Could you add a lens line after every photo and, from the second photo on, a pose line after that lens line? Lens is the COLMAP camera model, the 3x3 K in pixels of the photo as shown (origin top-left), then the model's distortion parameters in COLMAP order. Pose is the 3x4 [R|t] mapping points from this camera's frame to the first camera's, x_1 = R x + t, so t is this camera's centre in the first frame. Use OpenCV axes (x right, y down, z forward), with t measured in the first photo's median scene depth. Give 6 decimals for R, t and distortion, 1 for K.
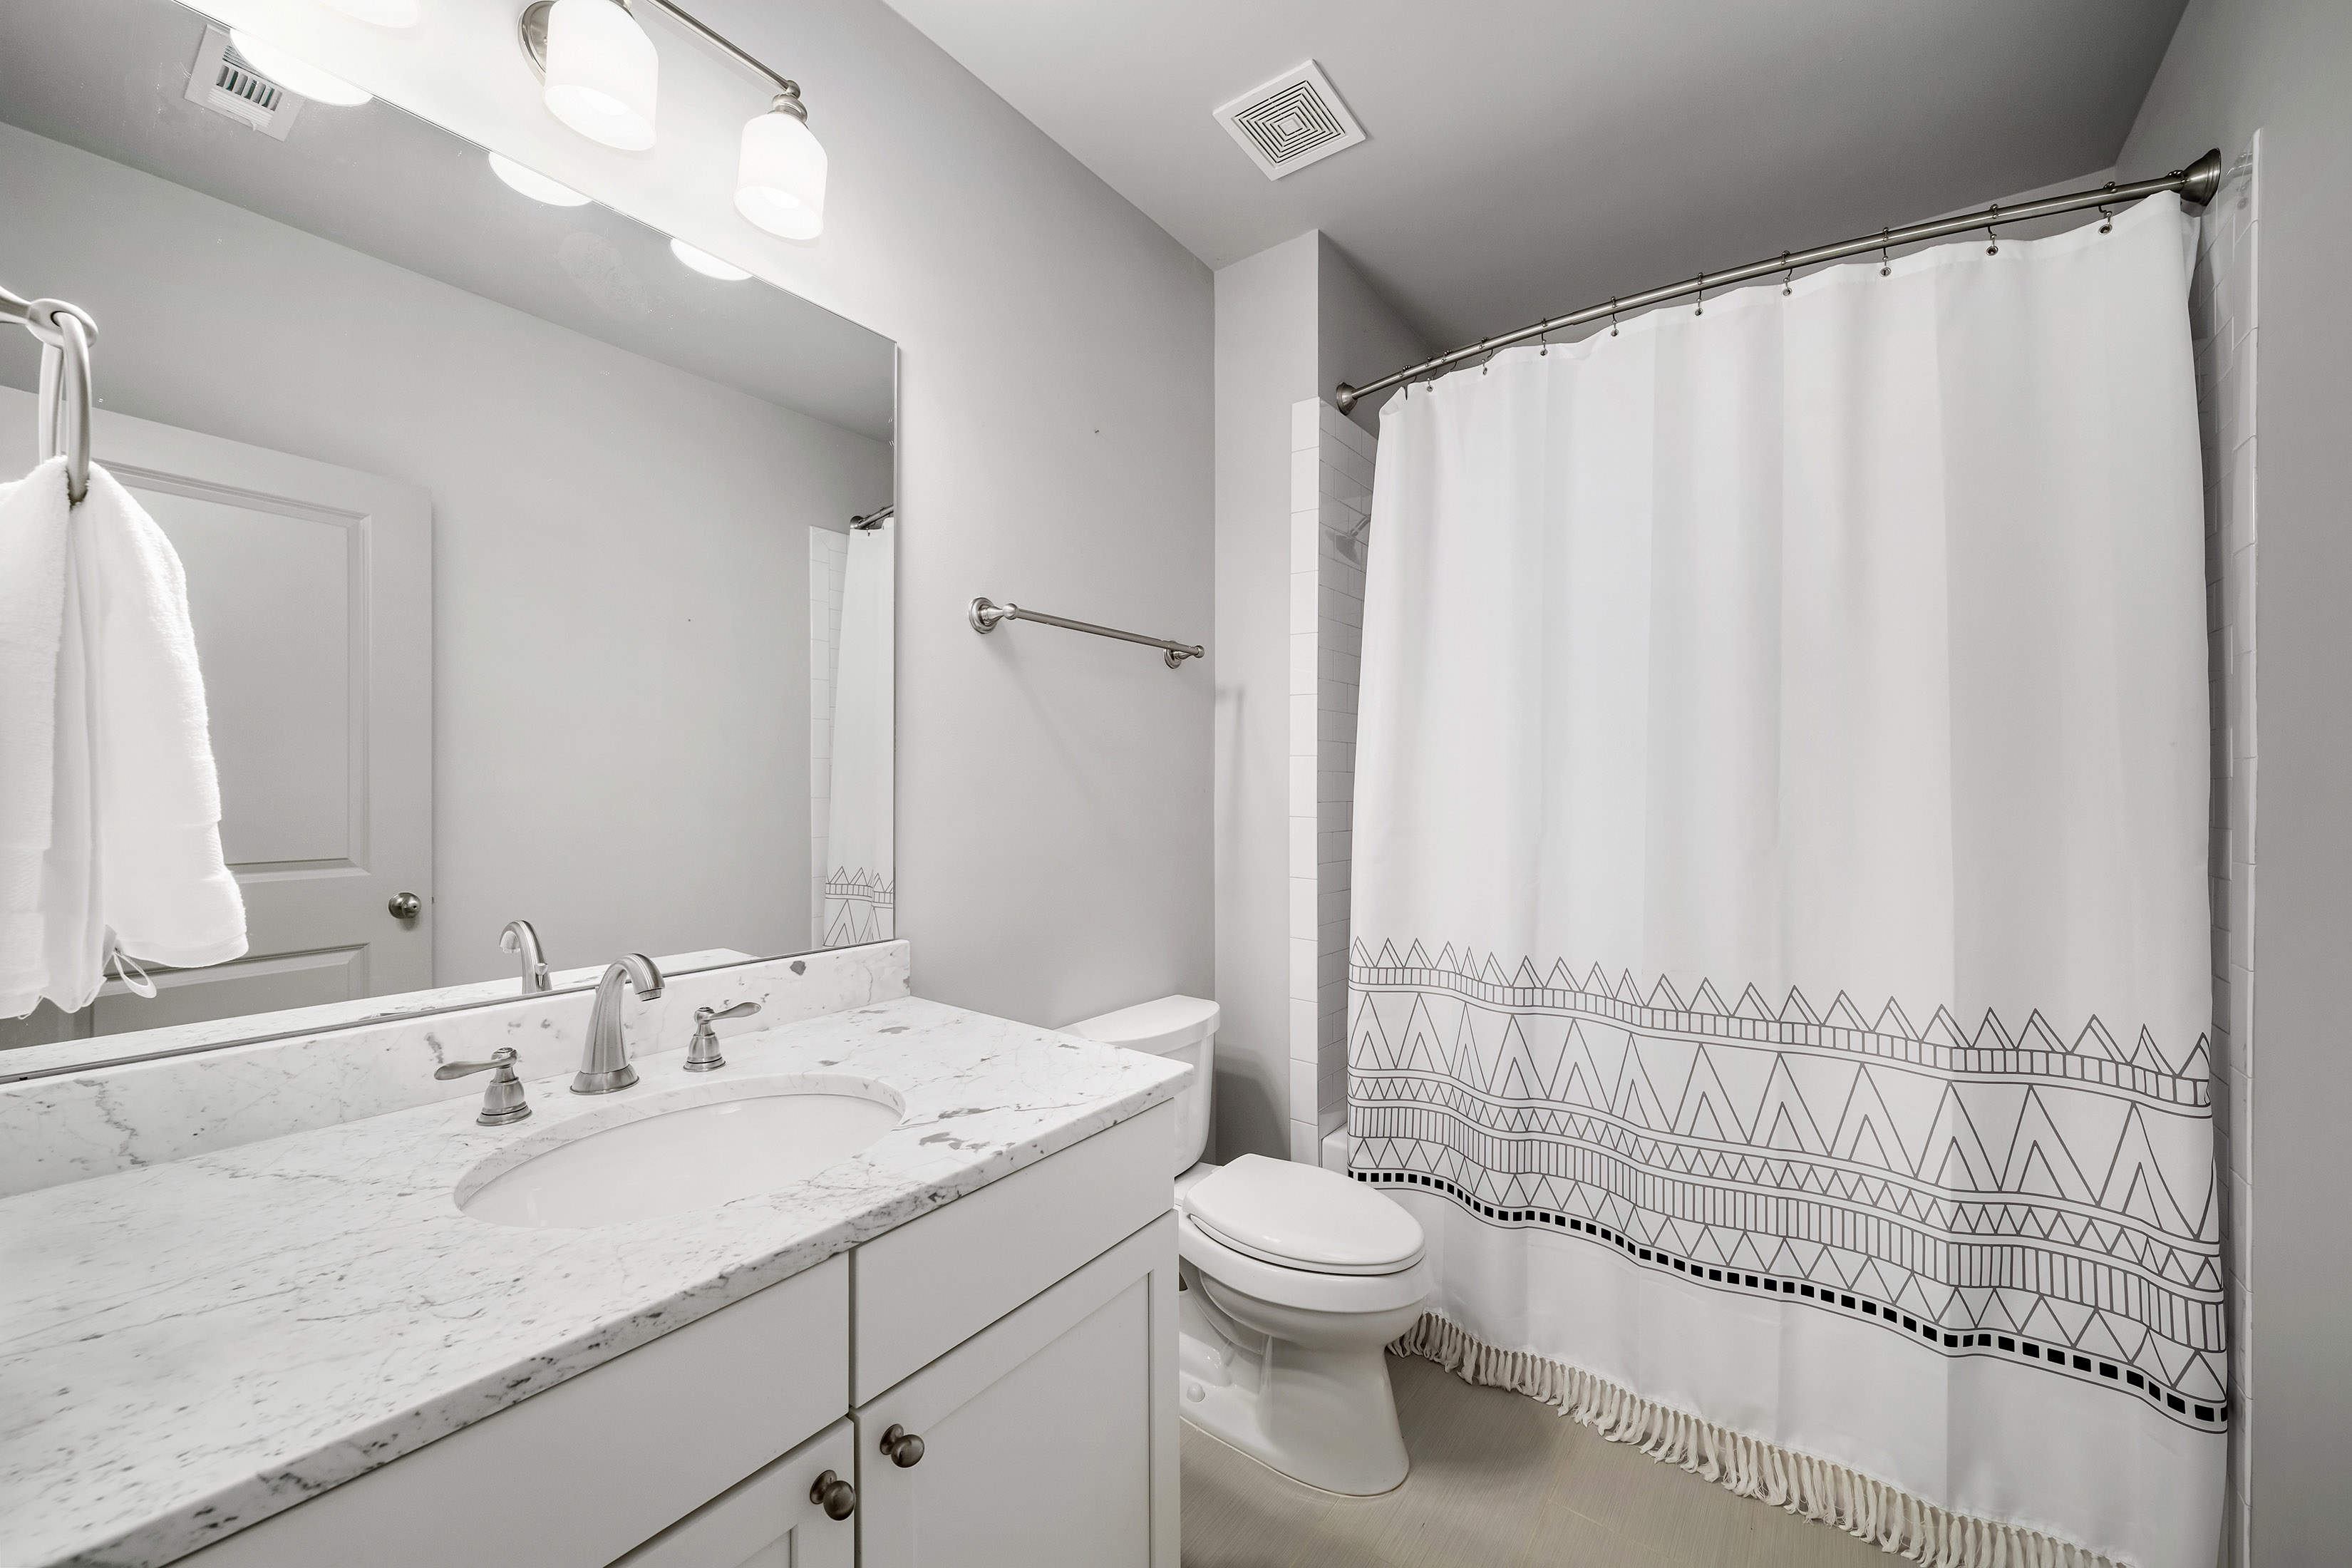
lens RADIAL K [[915.8, 0, 1173.7], [0, 915.8, 781.9], [0, 0, 1]] dist [-0.000028, 0.000007]
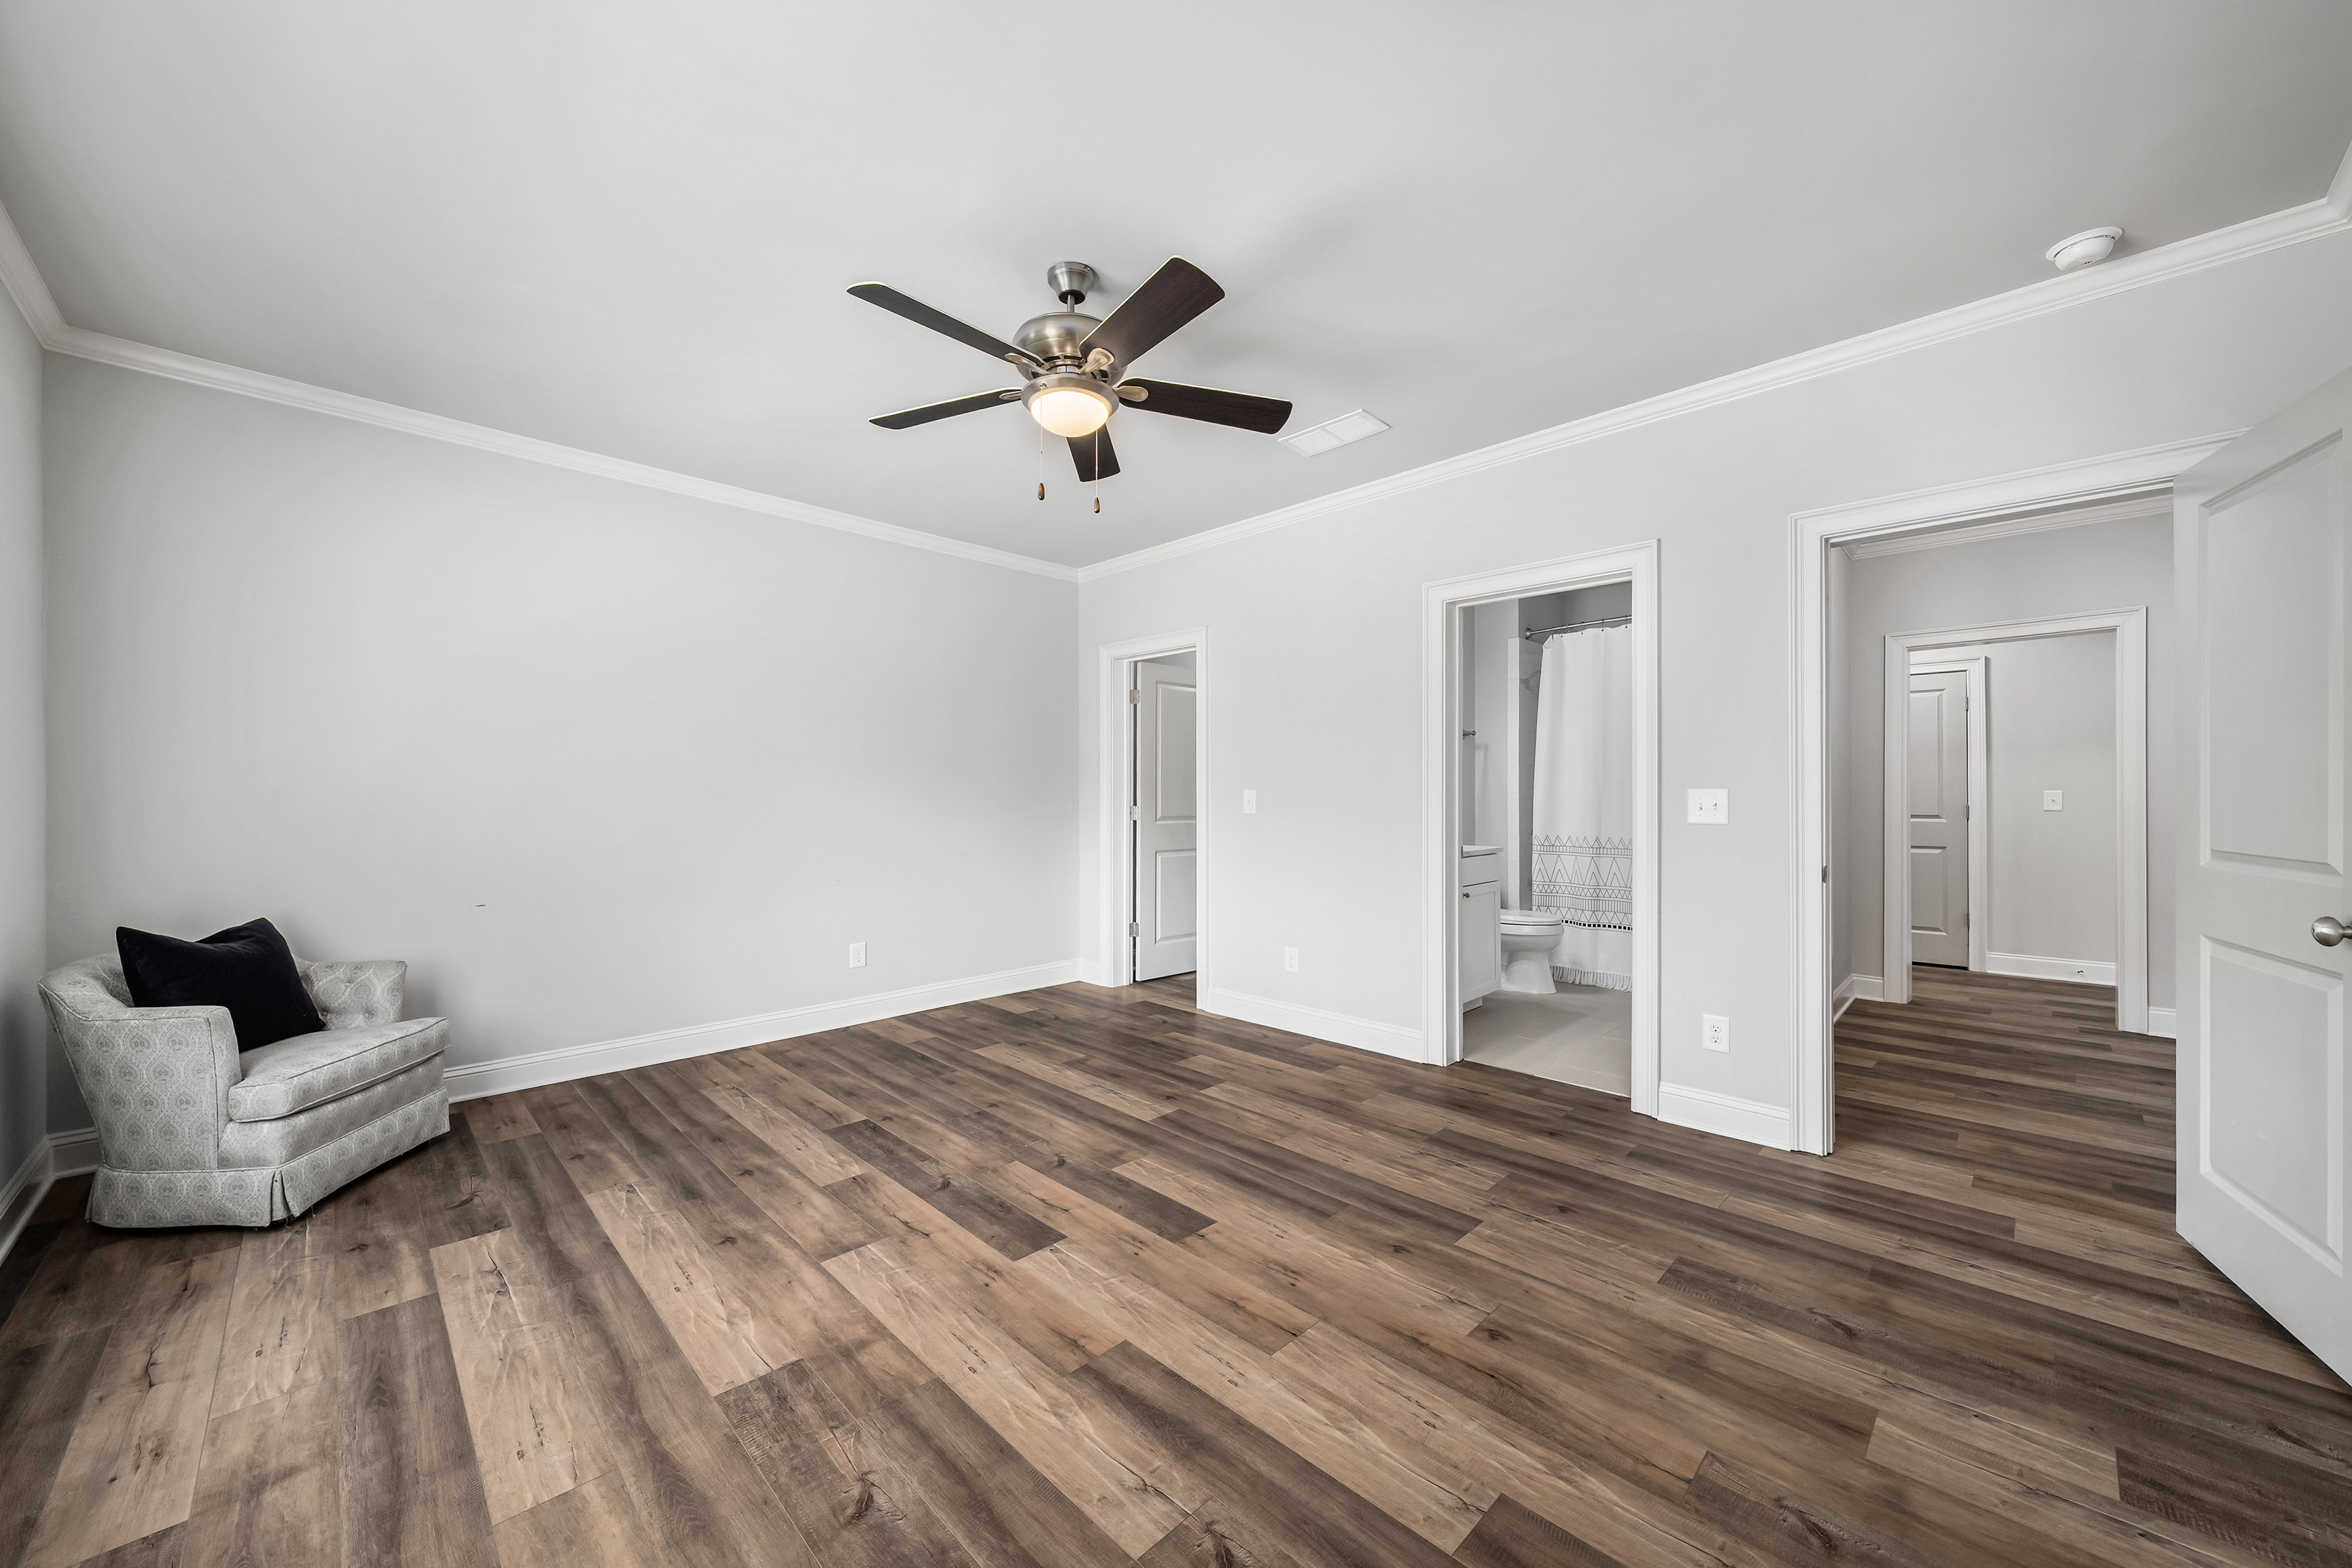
lens RADIAL K [[872.1, 0, 1176.7], [0, 872.1, 791.5], [0, 0, 1]] dist [0.000168, 0.000001]
pose [[0.987397, -0.004341, -0.158205, -0.474483], [0.003913, 0.999988, -0.003016, 0.040911], [0.158216, 0.002359, 0.987402, -1.863254]]
